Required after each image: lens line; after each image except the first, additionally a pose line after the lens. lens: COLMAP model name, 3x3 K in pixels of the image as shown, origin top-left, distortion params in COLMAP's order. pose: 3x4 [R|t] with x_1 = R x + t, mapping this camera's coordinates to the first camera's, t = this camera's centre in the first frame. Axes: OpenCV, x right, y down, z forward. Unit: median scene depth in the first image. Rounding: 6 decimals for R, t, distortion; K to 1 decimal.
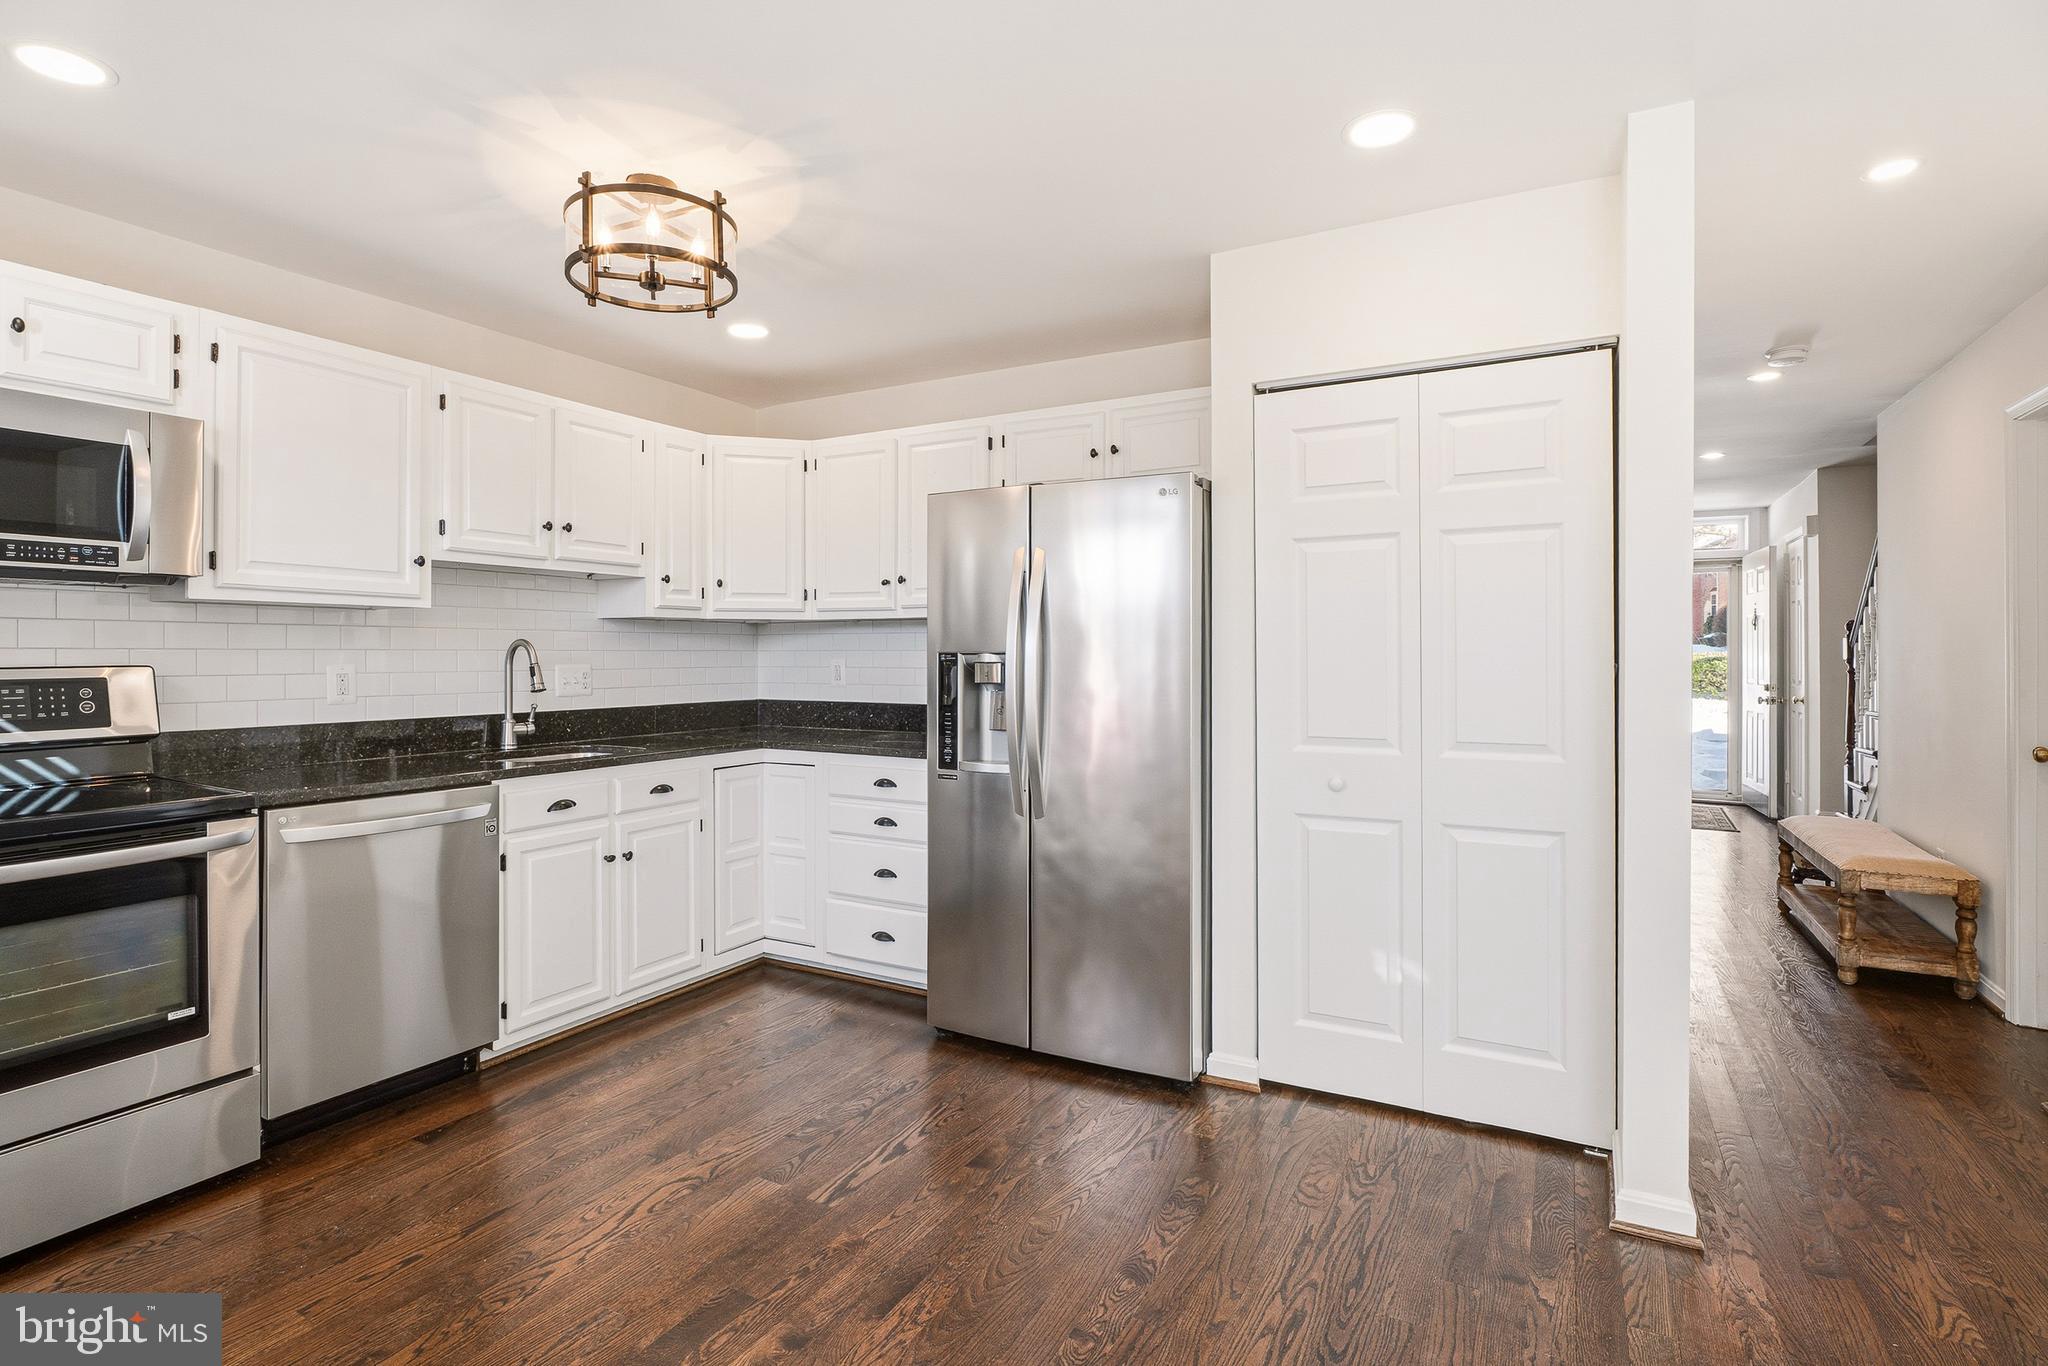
lens RADIAL K [[993.7, 0, 1011.3], [0, 993.7, 657.5], [0, 0, 1]] dist [-0.010769, 0.000661]
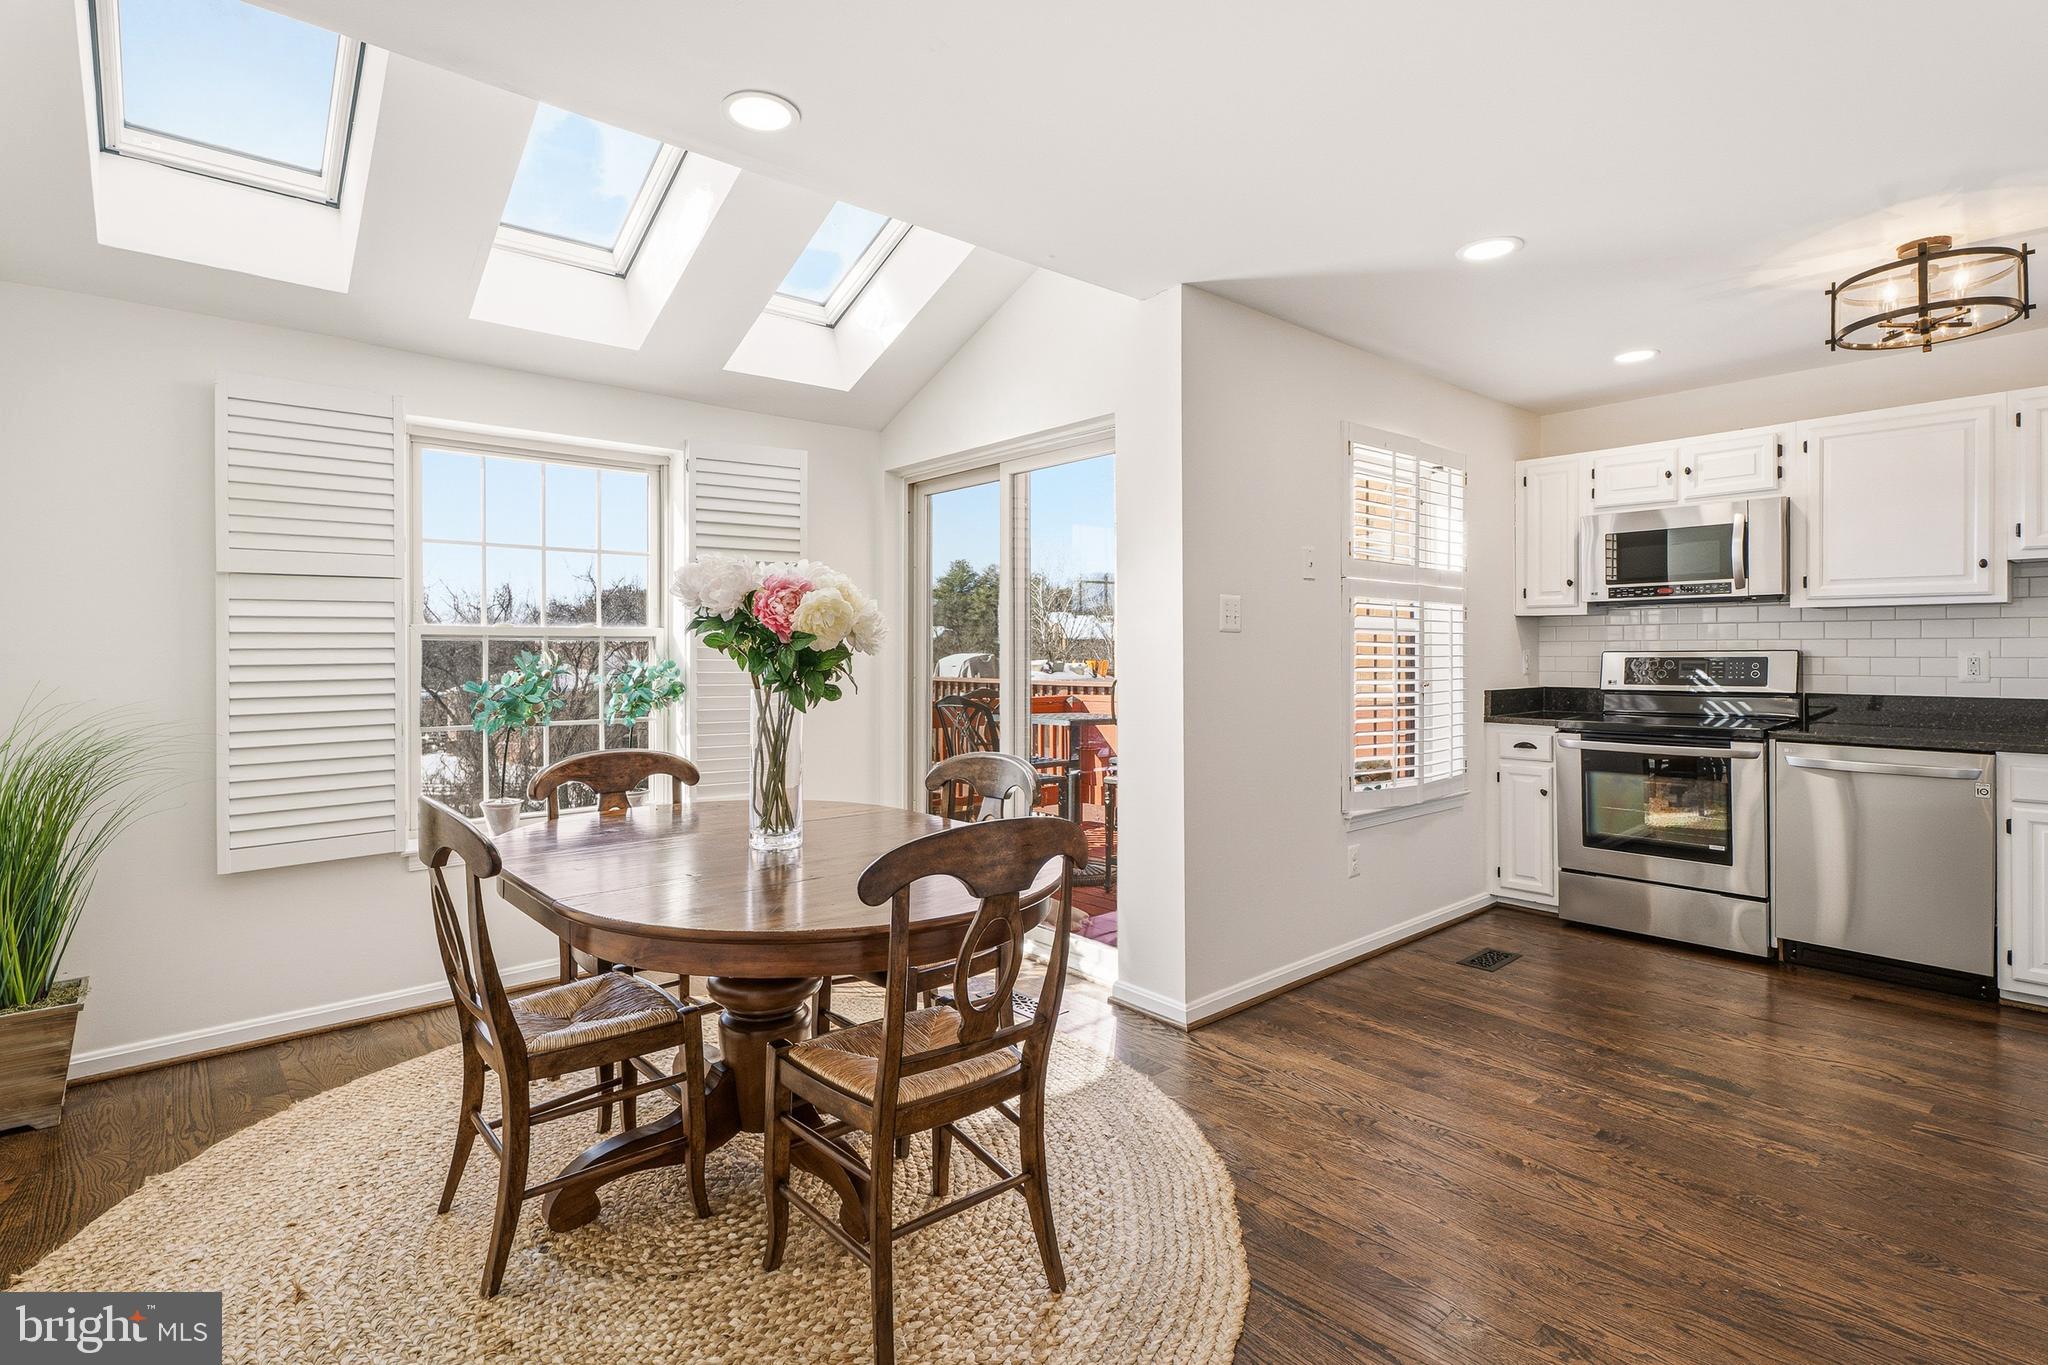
lens RADIAL K [[988.3, 0, 1017.8], [0, 988.3, 653.6], [0, 0, 1]] dist [0.001601, -0.000132]
pose [[-0.344225, 0.007530, -0.938857, 0.968567], [0.002292, 0.999972, 0.007180, -0.000258], [0.938884, 0.000319, -0.344233, 0.339923]]
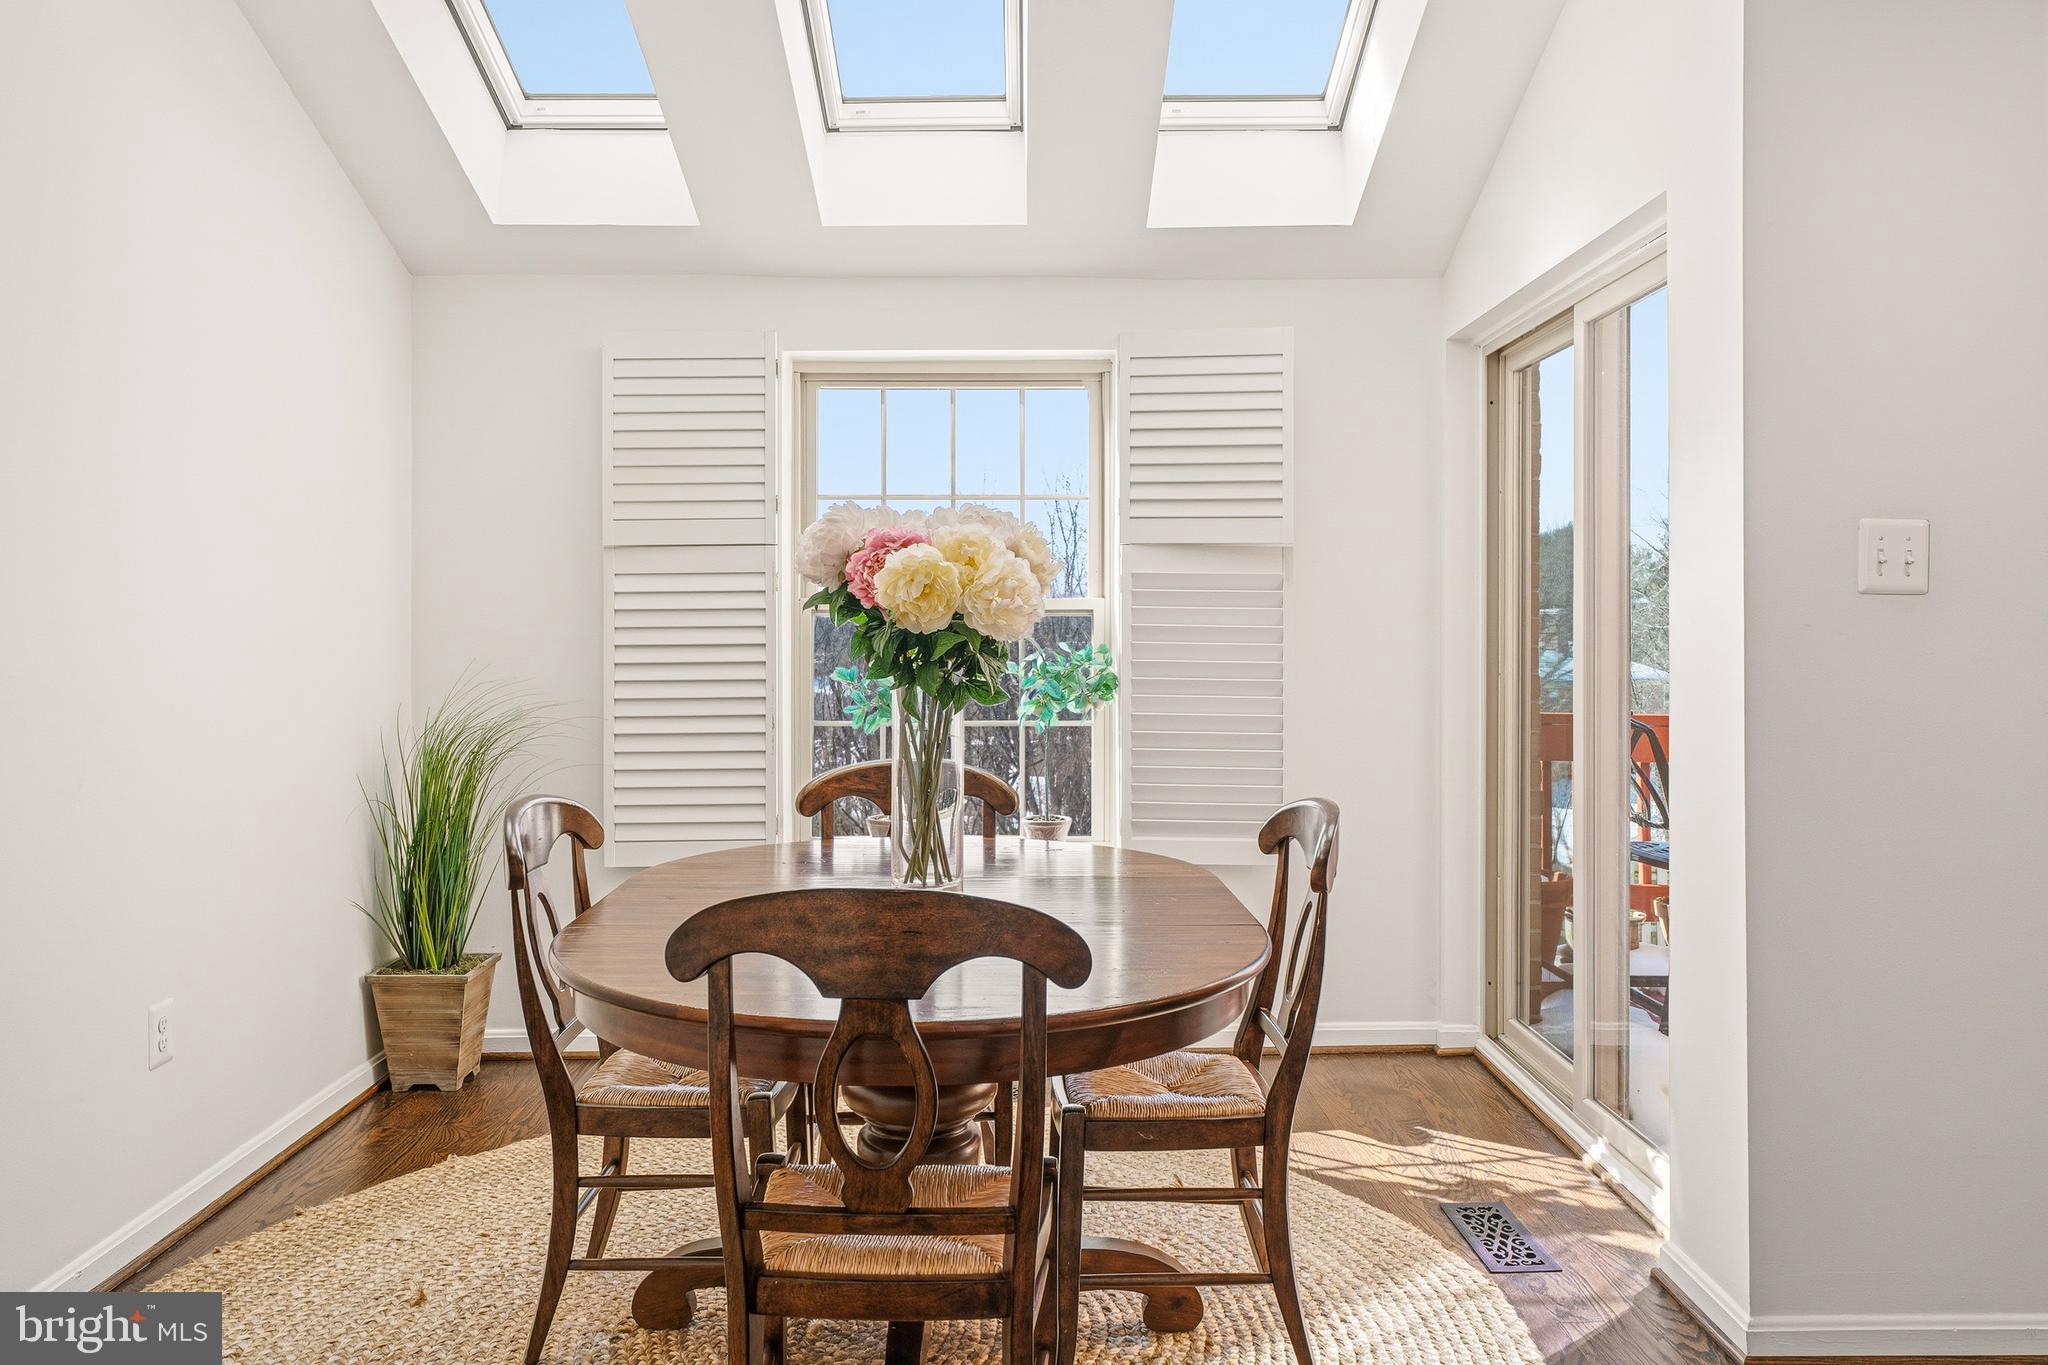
lens RADIAL K [[1497.7, 0, 1020.9], [0, 1497.7, 638.0], [0, 0, 1]] dist [-0.002231, 0.001262]
pose [[-0.871377, 0.009290, -0.490526, 0.647536], [0.005000, 0.999937, 0.010056, -0.002481], [0.490589, 0.006310, -0.871368, 0.689876]]
